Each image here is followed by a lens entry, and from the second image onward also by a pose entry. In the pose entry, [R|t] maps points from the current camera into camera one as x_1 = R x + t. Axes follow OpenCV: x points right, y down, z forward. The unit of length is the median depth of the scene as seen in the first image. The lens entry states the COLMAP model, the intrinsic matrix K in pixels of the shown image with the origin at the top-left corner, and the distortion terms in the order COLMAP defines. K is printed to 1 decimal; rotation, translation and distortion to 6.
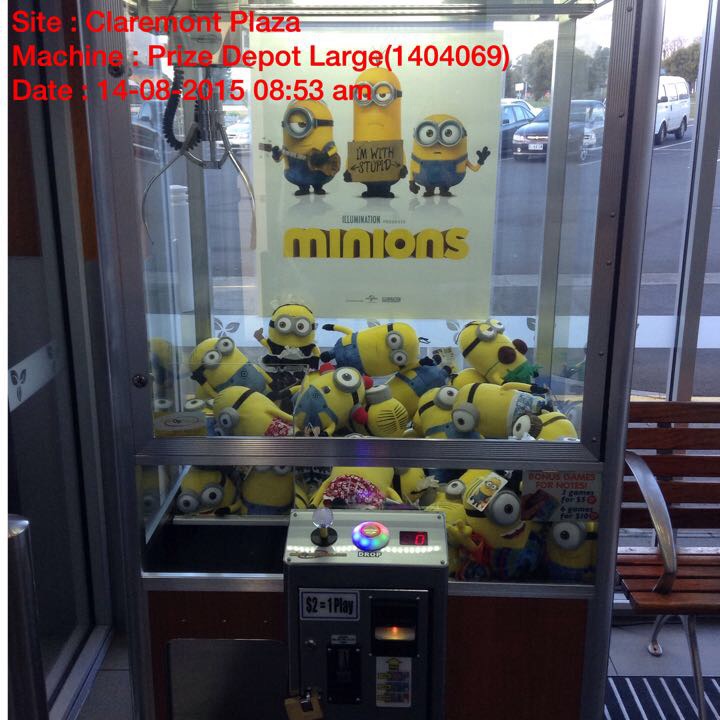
lens RADIAL K [[891.1, 0, 347.5], [0, 891.1, 360.1], [0, 0, 1]] dist [0.081216, -0.057000]
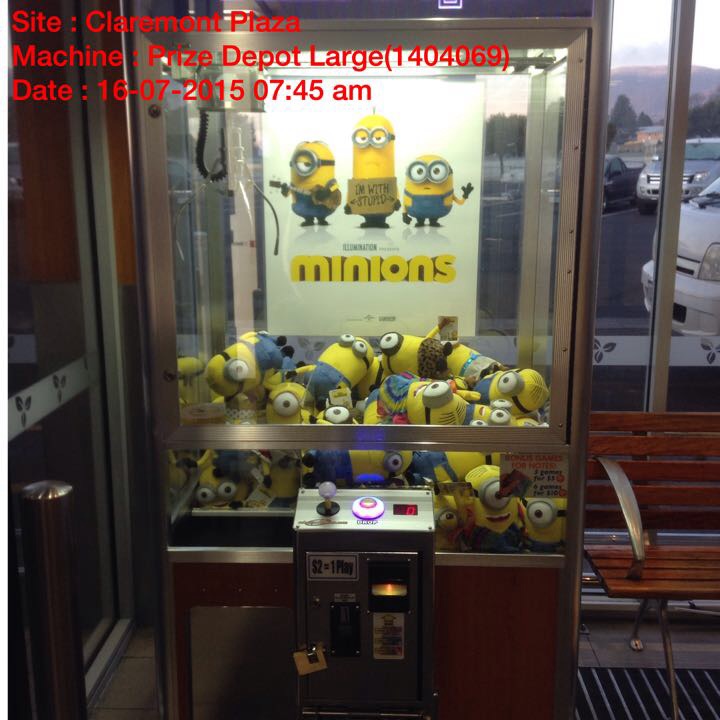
lens RADIAL K [[891.1, 0, 347.5], [0, 891.1, 360.1], [0, 0, 1]] dist [0.081216, -0.057000]
pose [[0.999987, -0.004050, -0.003231, 0.002745], [0.003840, 0.998040, -0.062466, 0.055460], [0.003478, 0.062453, 0.998042, -0.115231]]
